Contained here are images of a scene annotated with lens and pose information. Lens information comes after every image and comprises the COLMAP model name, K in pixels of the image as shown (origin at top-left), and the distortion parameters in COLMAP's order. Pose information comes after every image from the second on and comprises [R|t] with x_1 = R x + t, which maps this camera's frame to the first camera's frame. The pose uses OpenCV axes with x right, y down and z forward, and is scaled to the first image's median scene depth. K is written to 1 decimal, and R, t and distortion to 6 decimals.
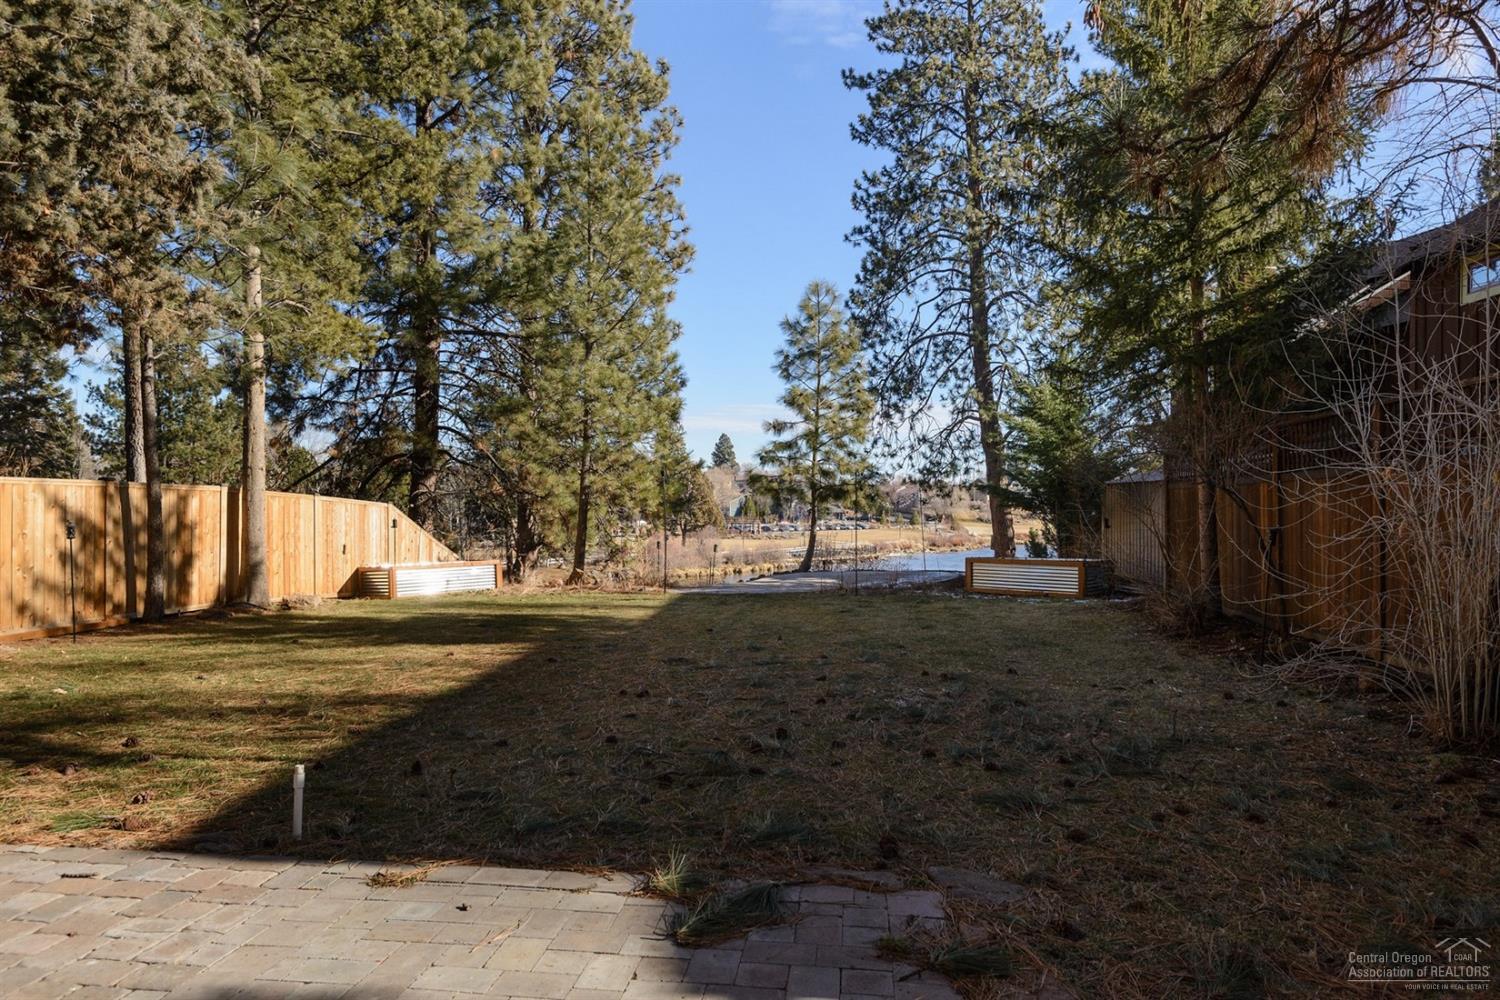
lens RADIAL K [[968.2, 0, 742.7], [0, 968.2, 505.9], [0, 0, 1]] dist [0.005120, -0.000215]
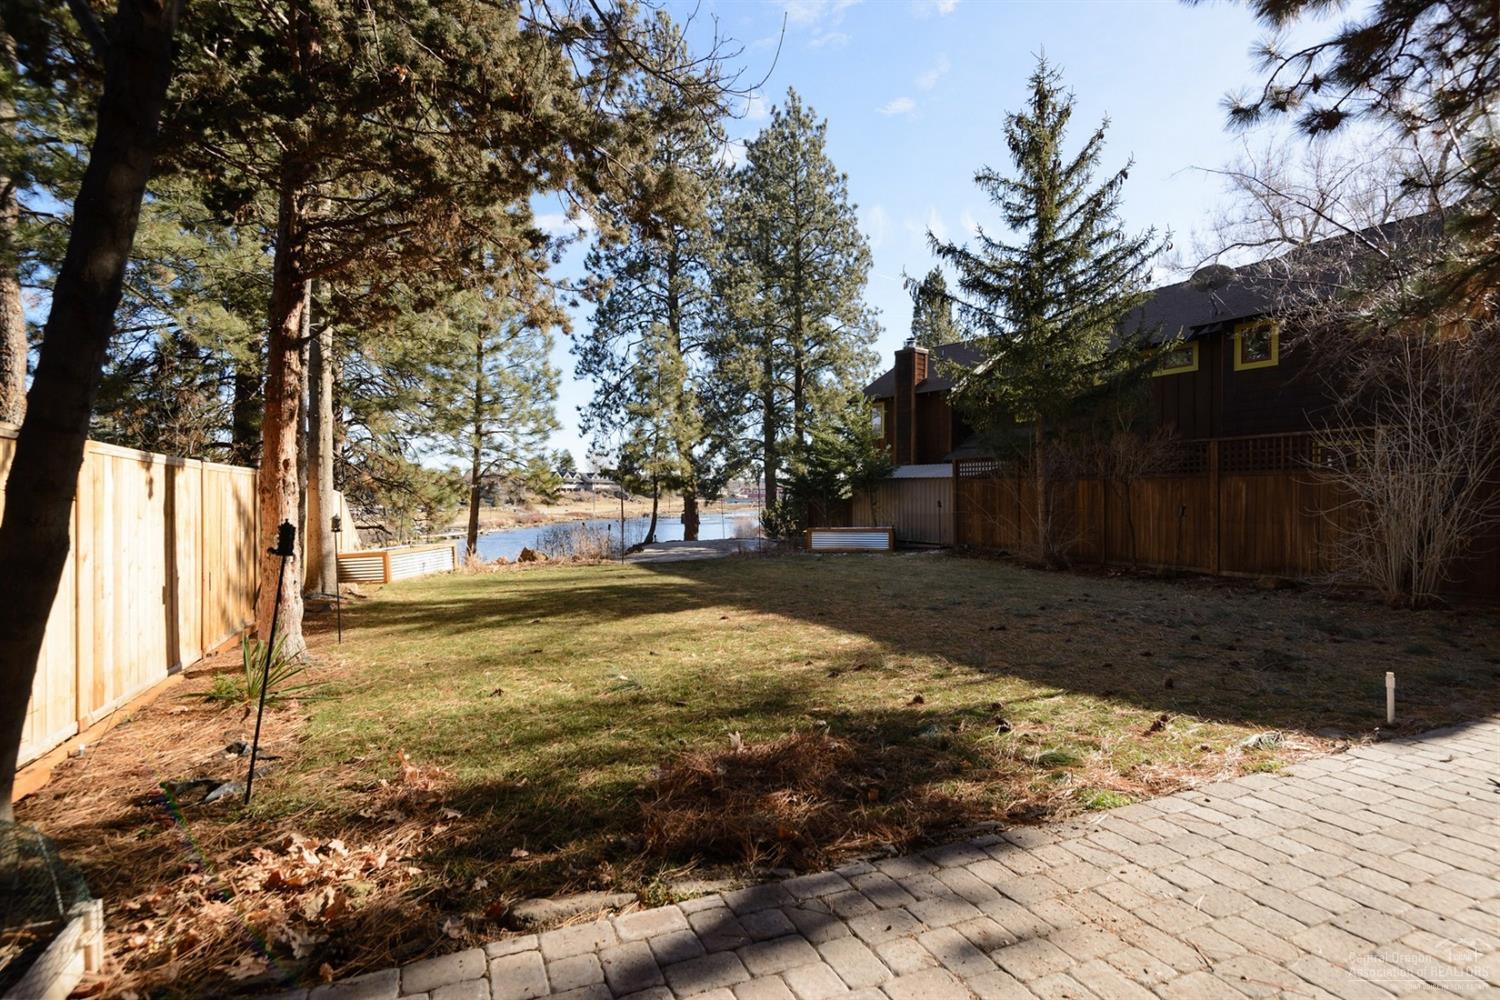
lens RADIAL K [[717.2, 0, 753.1], [0, 717.2, 495.7], [0, 0, 1]] dist [-0.001426, -0.000389]
pose [[0.842099, -0.004581, 0.539304, -0.209348], [0.001628, 0.999981, 0.005953, -0.002020], [-0.539321, -0.004135, 0.842090, 0.055967]]
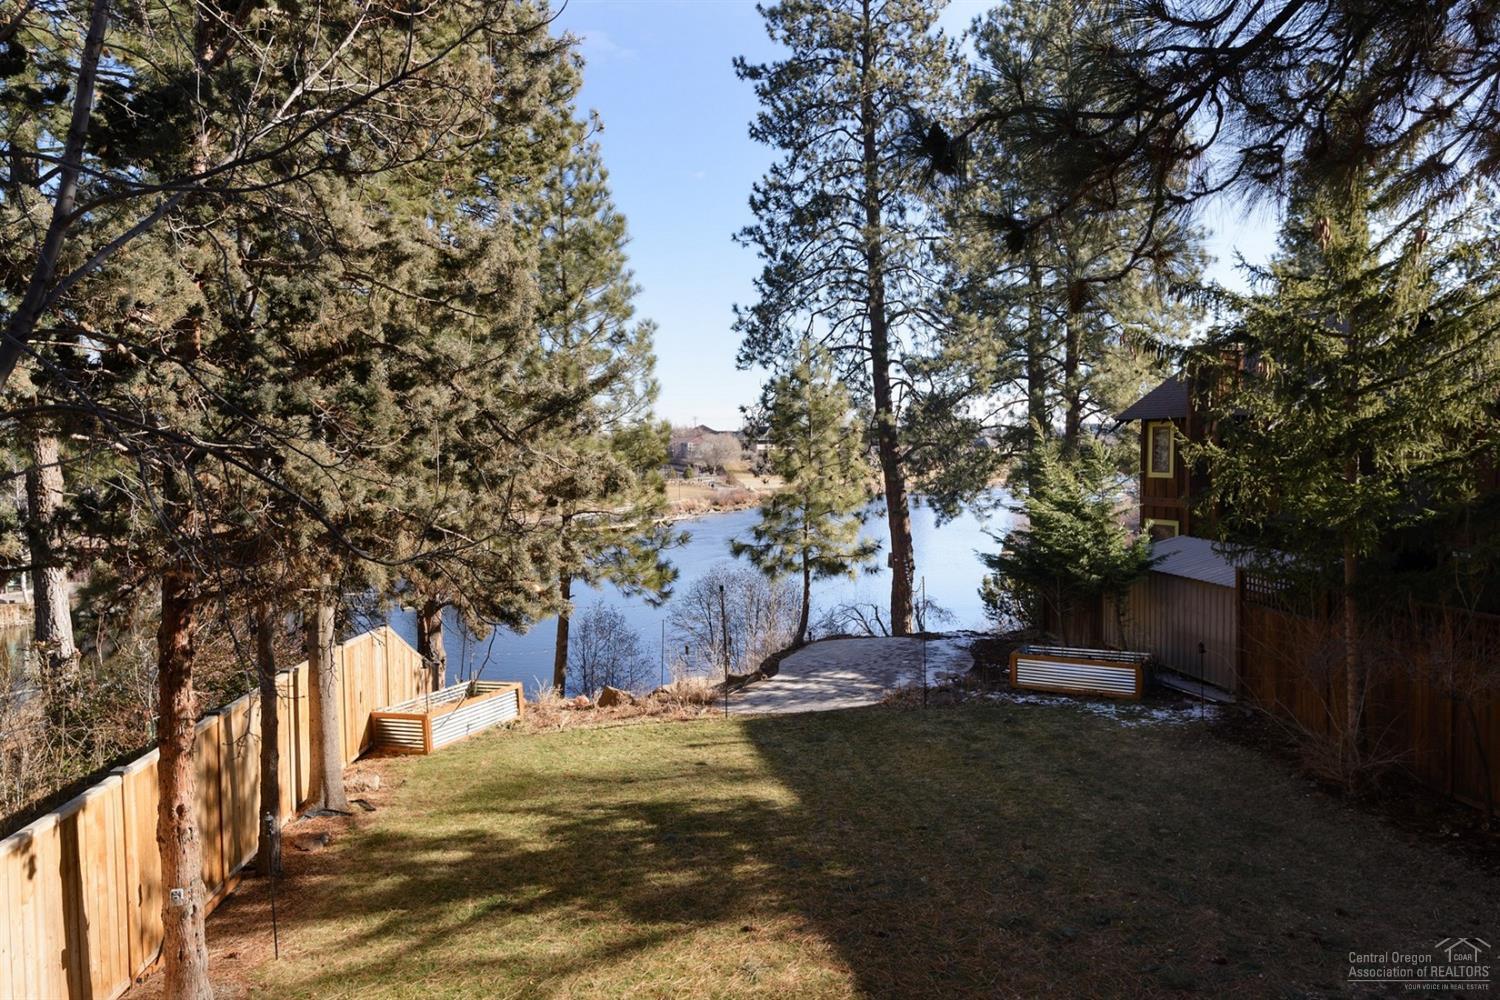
lens RADIAL K [[1046.0, 0, 754.5], [0, 1046.0, 491.1], [0, 0, 1]] dist [-0.000508, 0.000269]
pose [[0.962414, -0.027339, 0.270208, -0.153104], [0.014102, 0.998609, 0.050808, -0.083922], [-0.271221, -0.045088, 0.961460, 0.015734]]
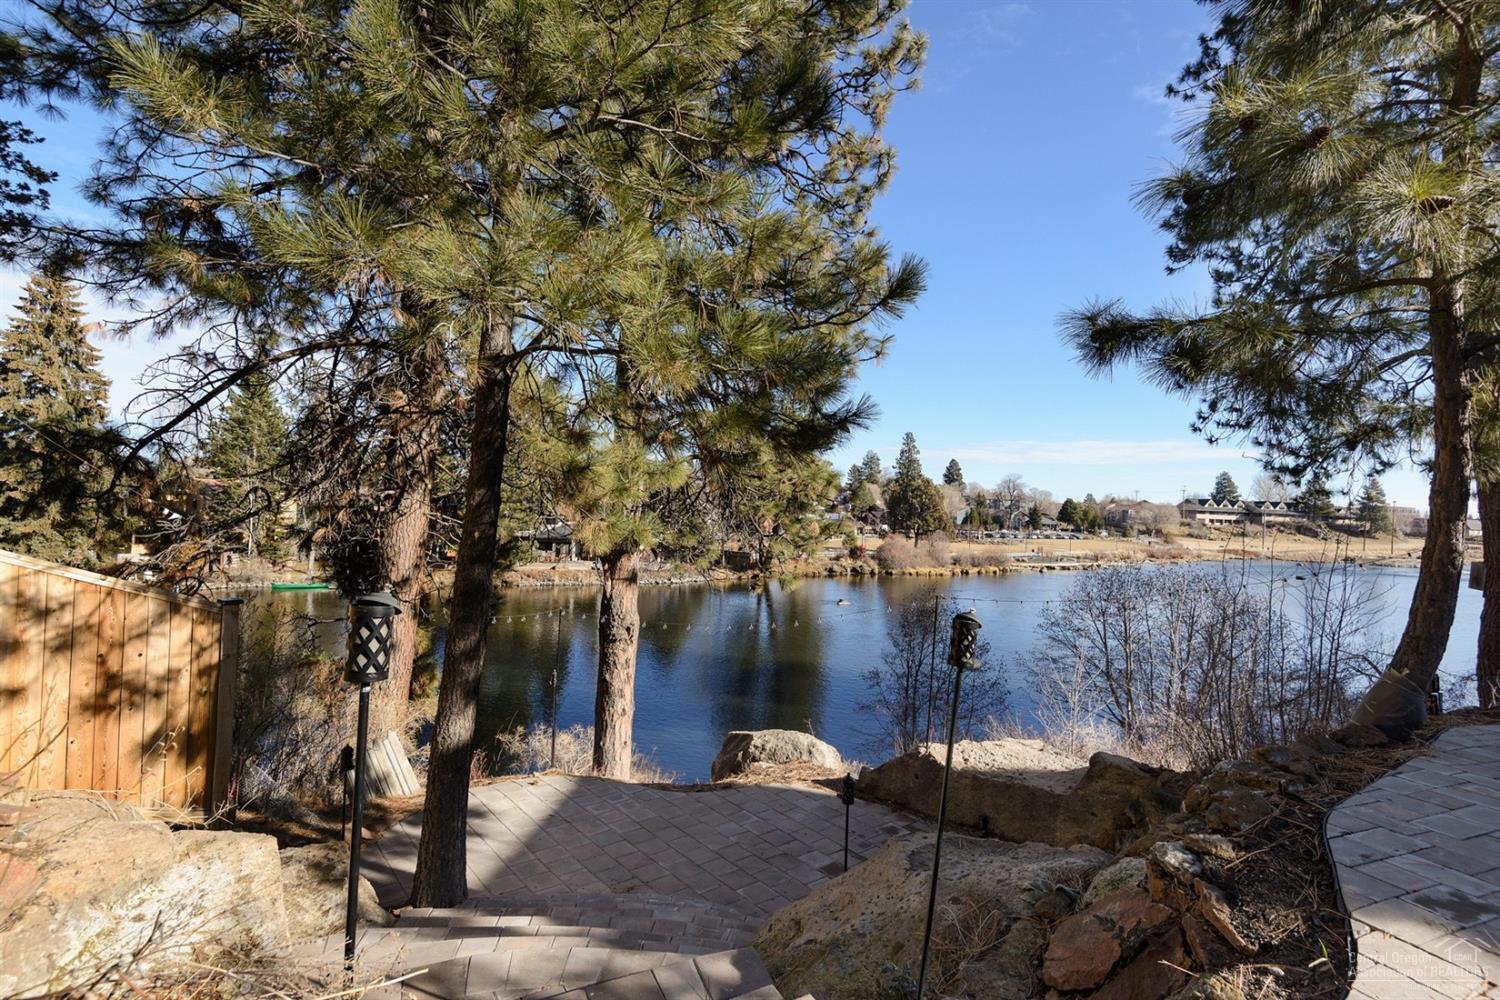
lens RADIAL K [[671.5, 0, 749.8], [0, 671.5, 498.1], [0, 0, 1]] dist [-0.003597, -0.000355]
pose [[0.951702, 0.024713, -0.306027, -0.016849], [-0.032324, 0.999281, -0.019828, 0.014415], [0.305317, 0.028762, 0.951816, 0.494966]]
